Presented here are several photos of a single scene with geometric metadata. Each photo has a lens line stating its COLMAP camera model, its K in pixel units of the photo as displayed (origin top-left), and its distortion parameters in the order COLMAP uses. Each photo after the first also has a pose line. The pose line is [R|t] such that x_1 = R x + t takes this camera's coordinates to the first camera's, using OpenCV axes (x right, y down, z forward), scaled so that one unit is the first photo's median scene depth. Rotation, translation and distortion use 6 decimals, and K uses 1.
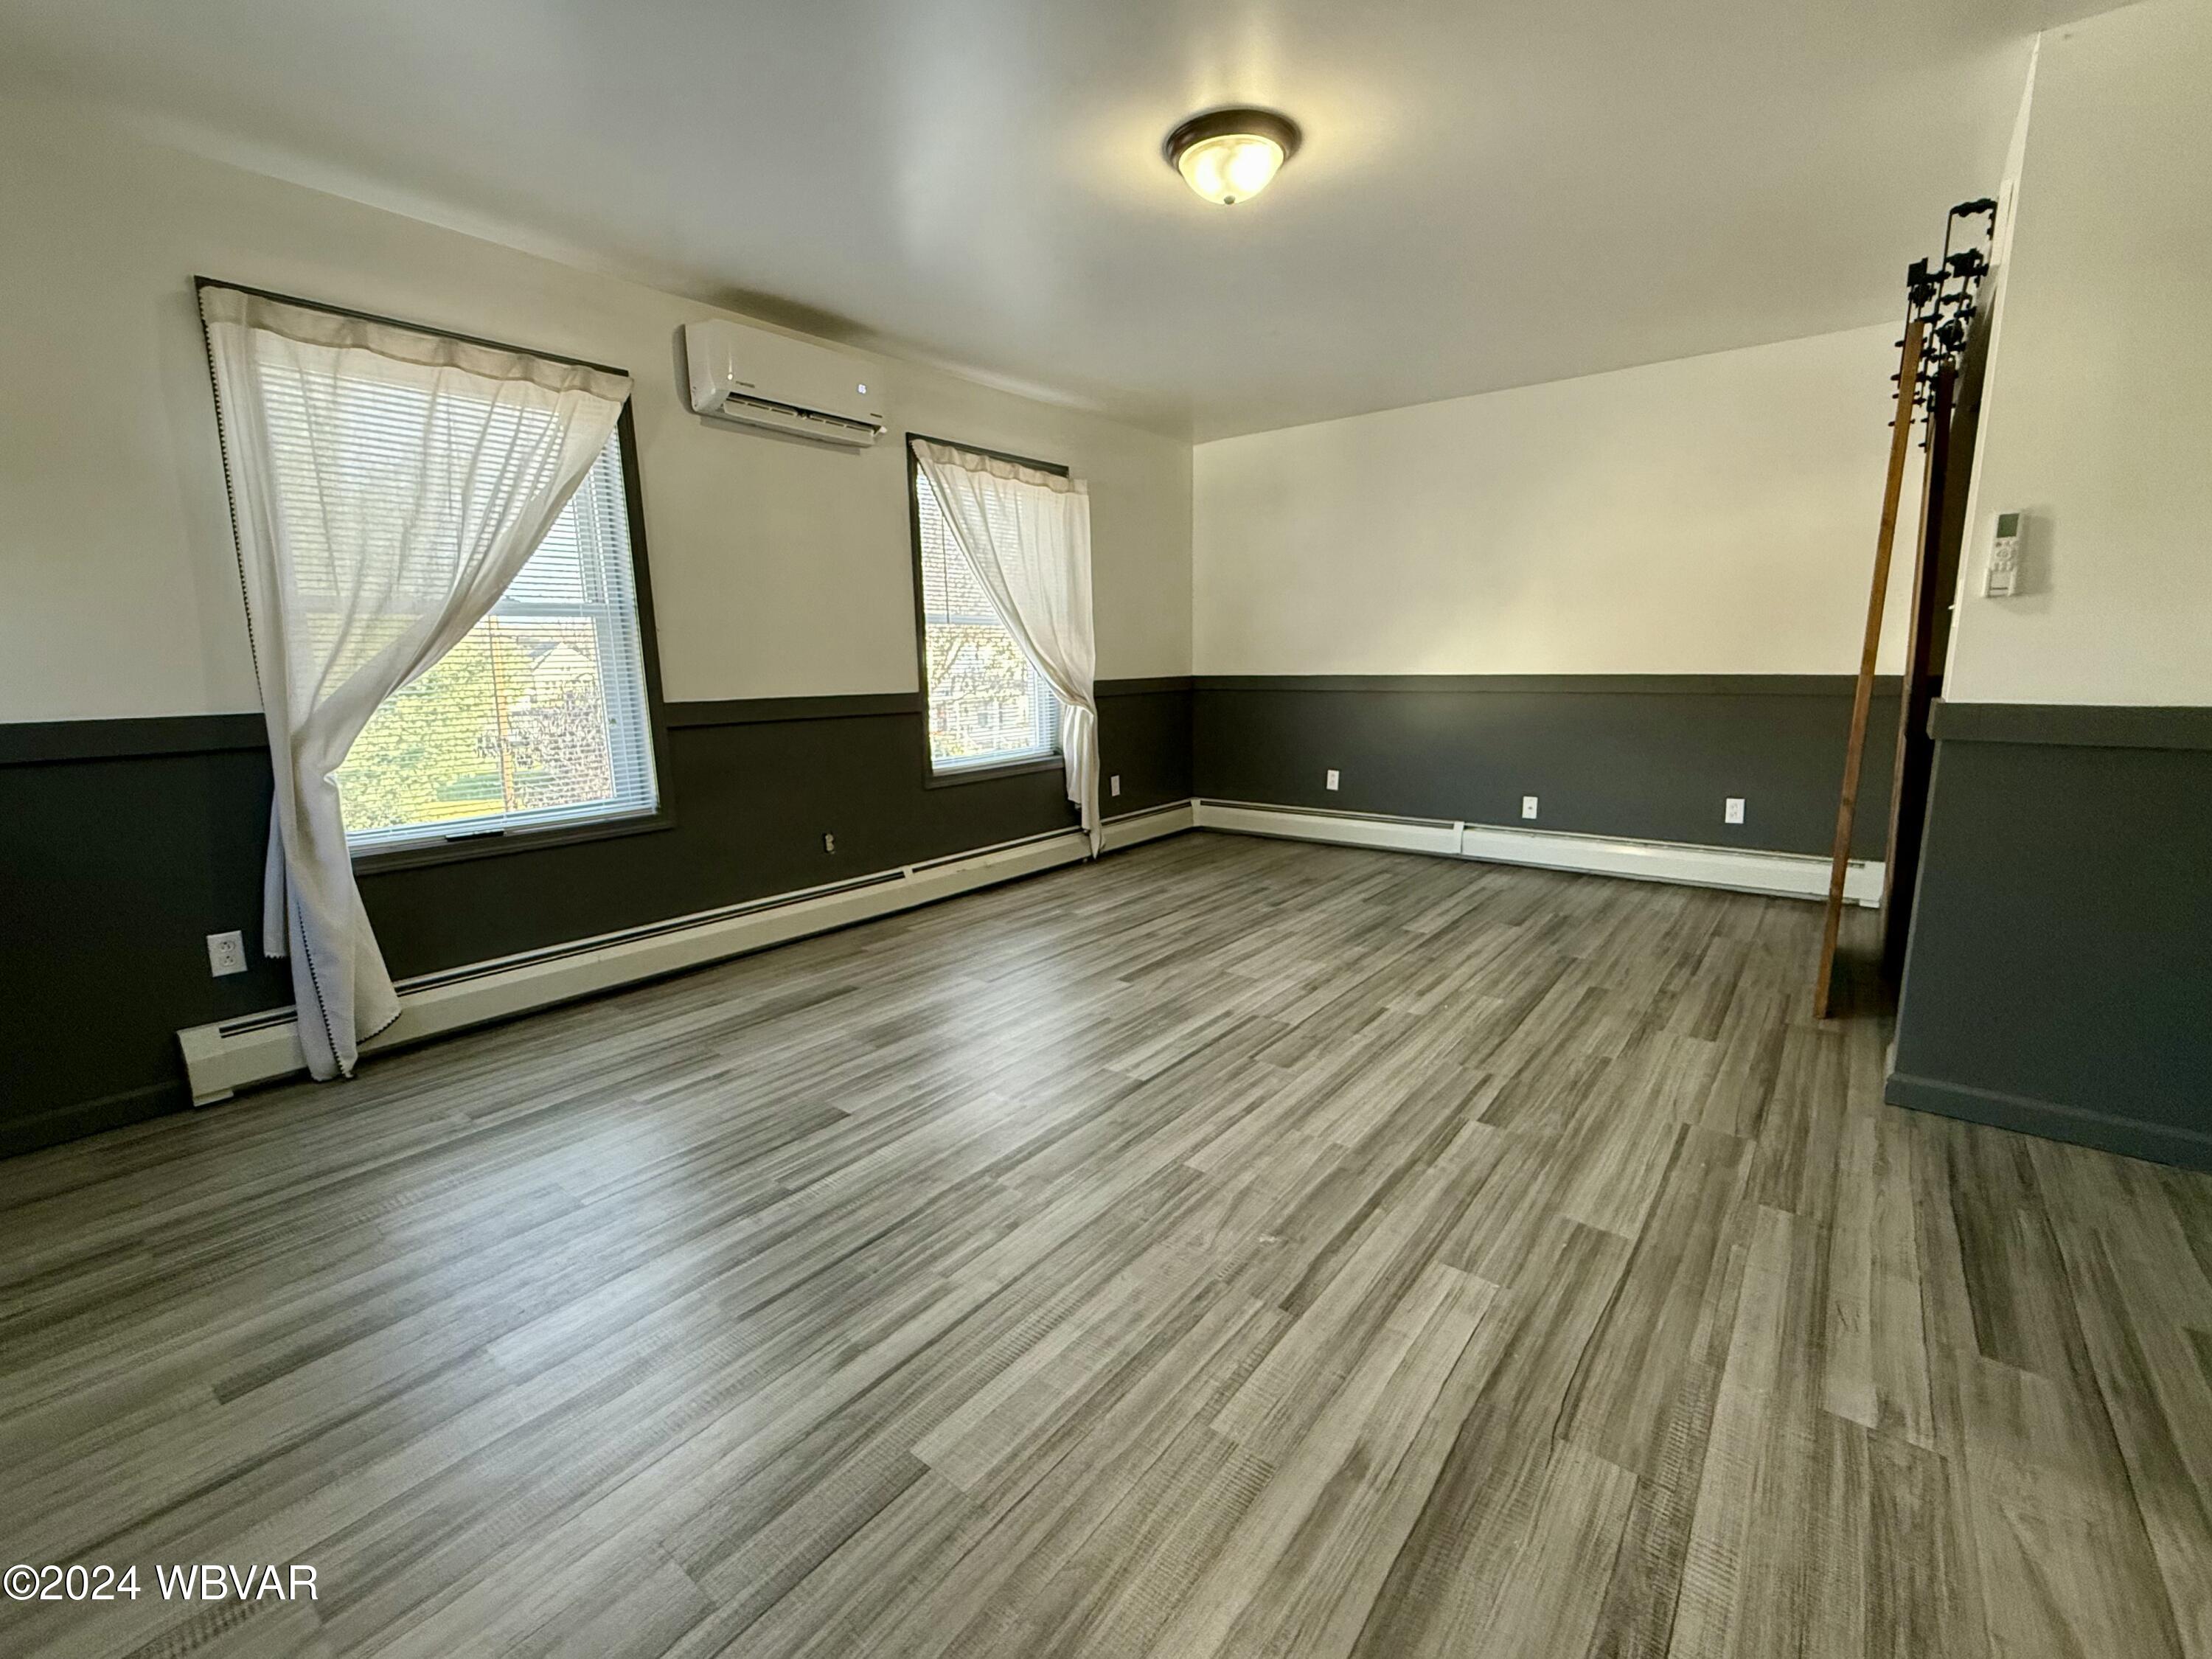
lens RADIAL K [[948.5, 0, 1106.0], [0, 948.5, 829.5], [0, 0, 1]] dist [0.000083, -0.000071]
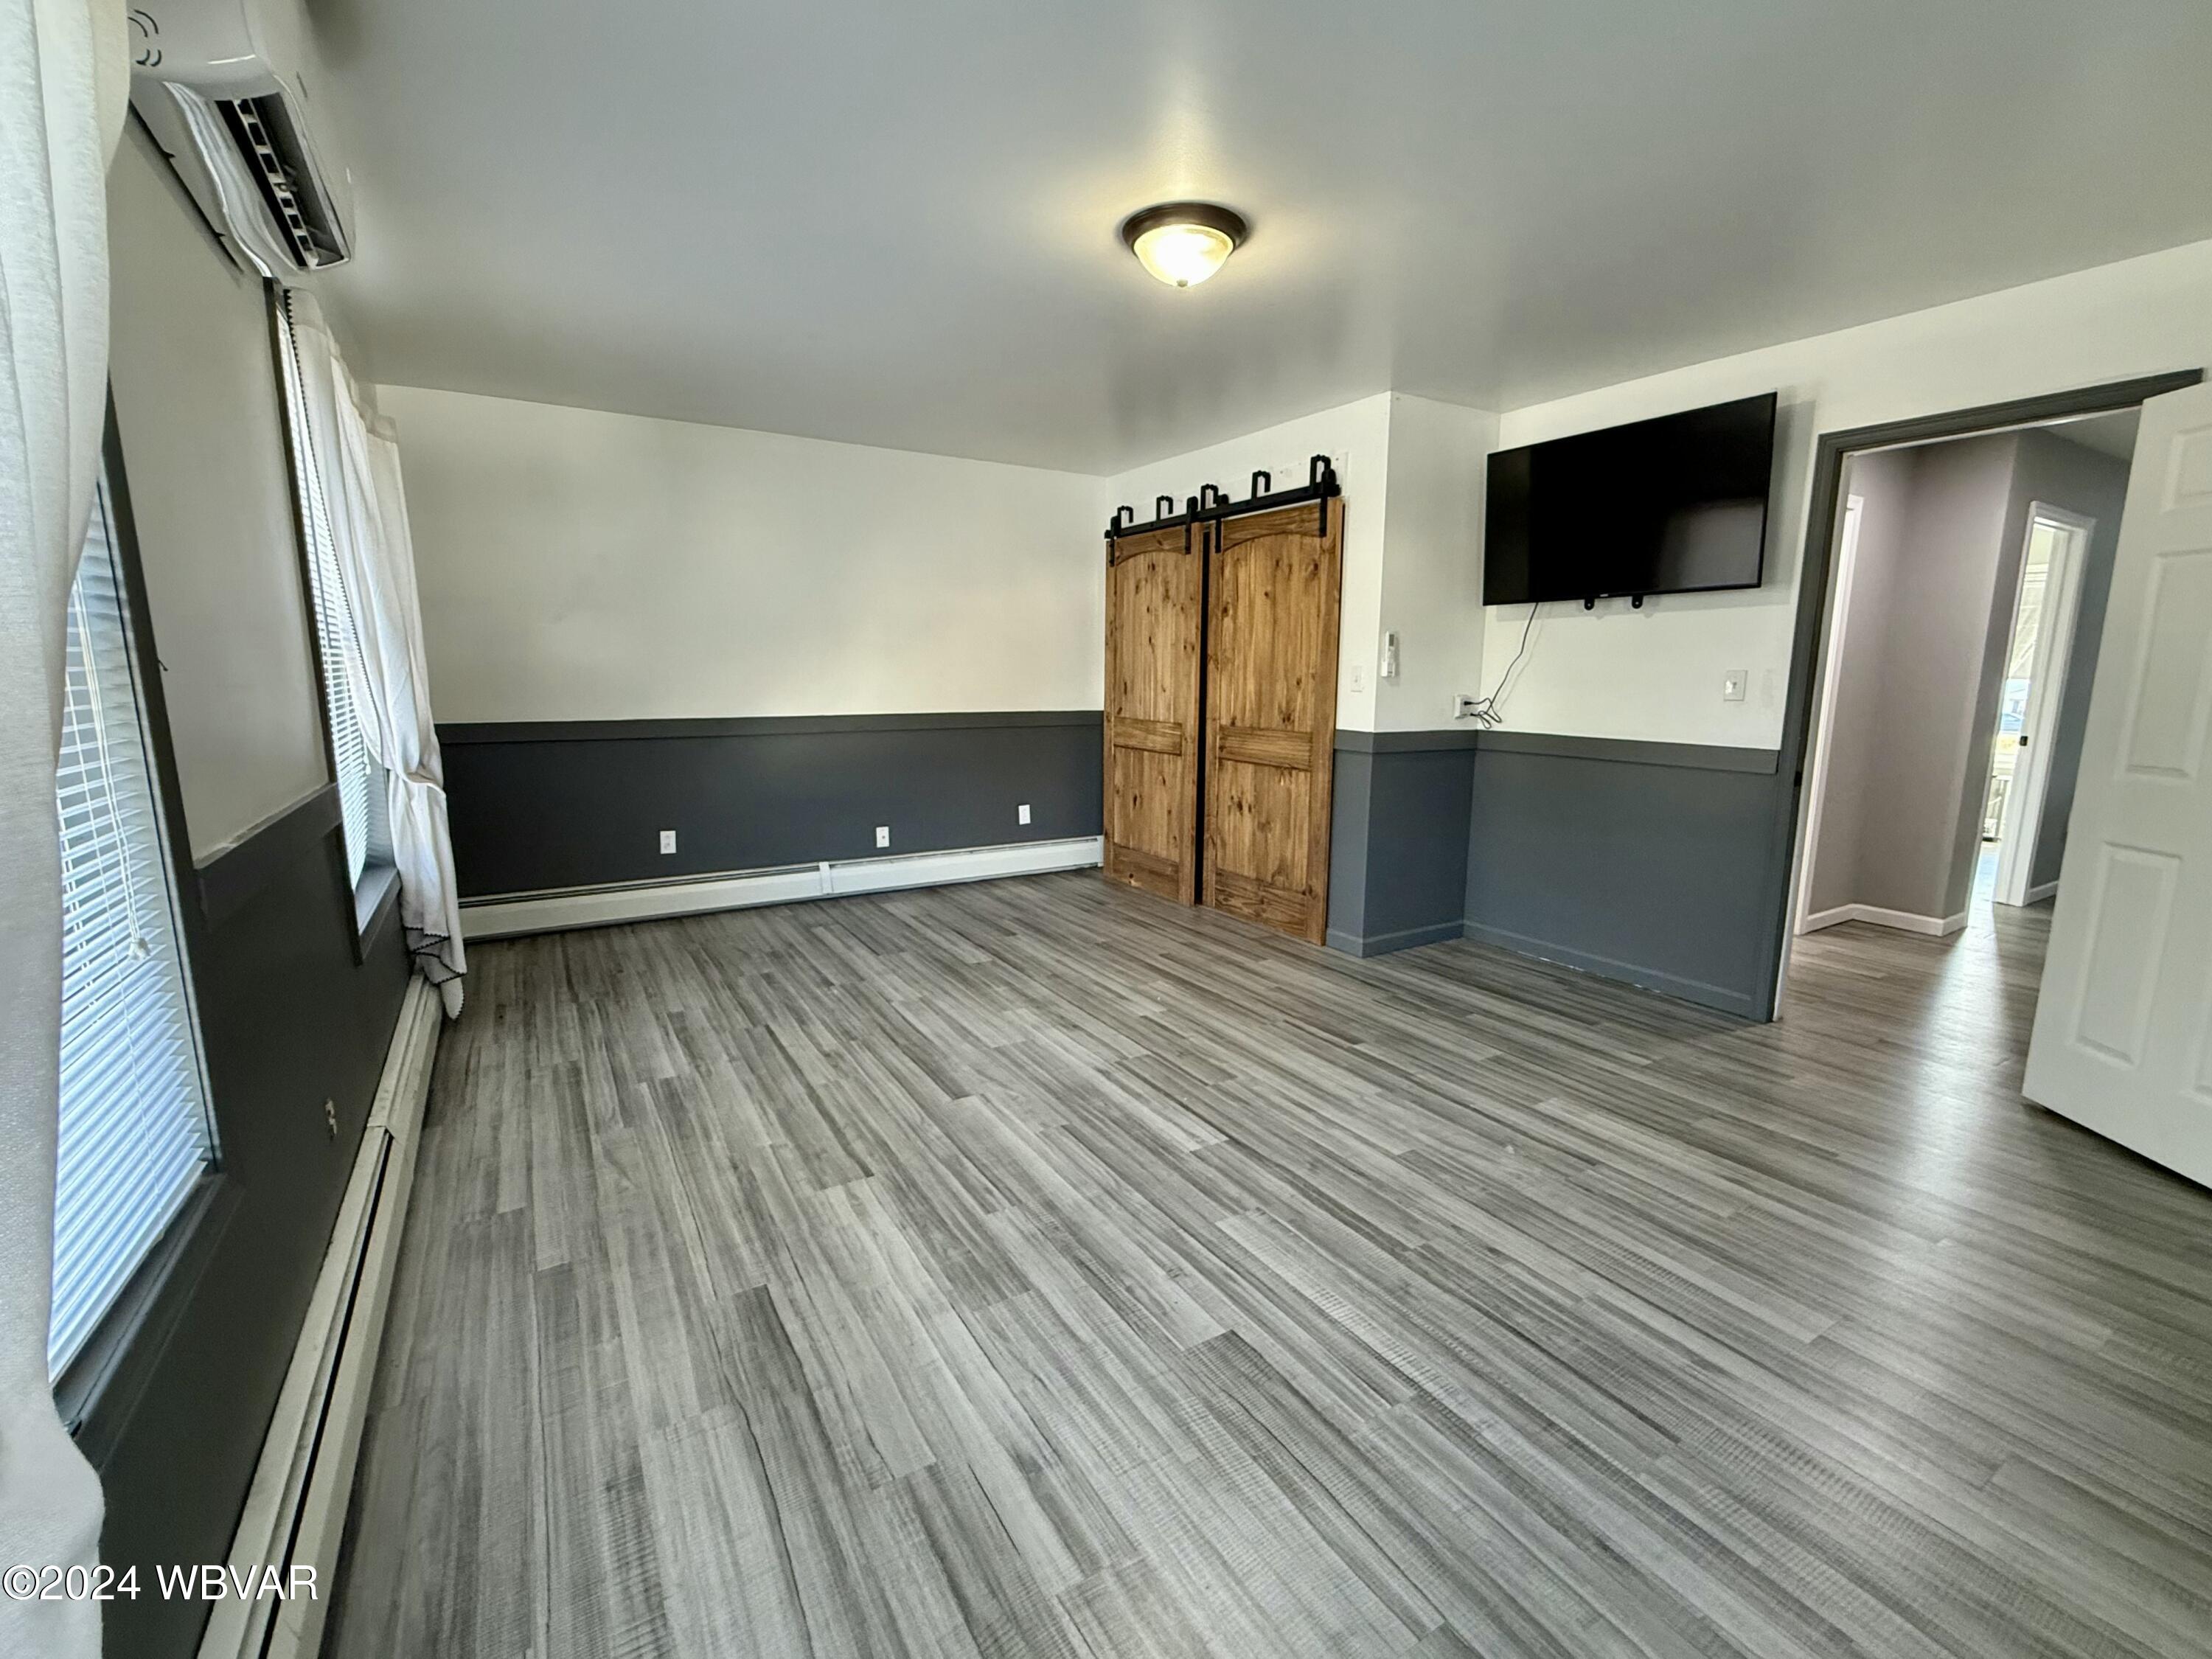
lens RADIAL K [[948.5, 0, 1106.0], [0, 948.5, 829.5], [0, 0, 1]] dist [0.000083, -0.000071]
pose [[0.348695, -0.137695, 0.927066, -0.738708], [0.157196, 0.983729, 0.086985, -0.136663], [-0.923960, 0.115400, 0.364666, 0.595472]]
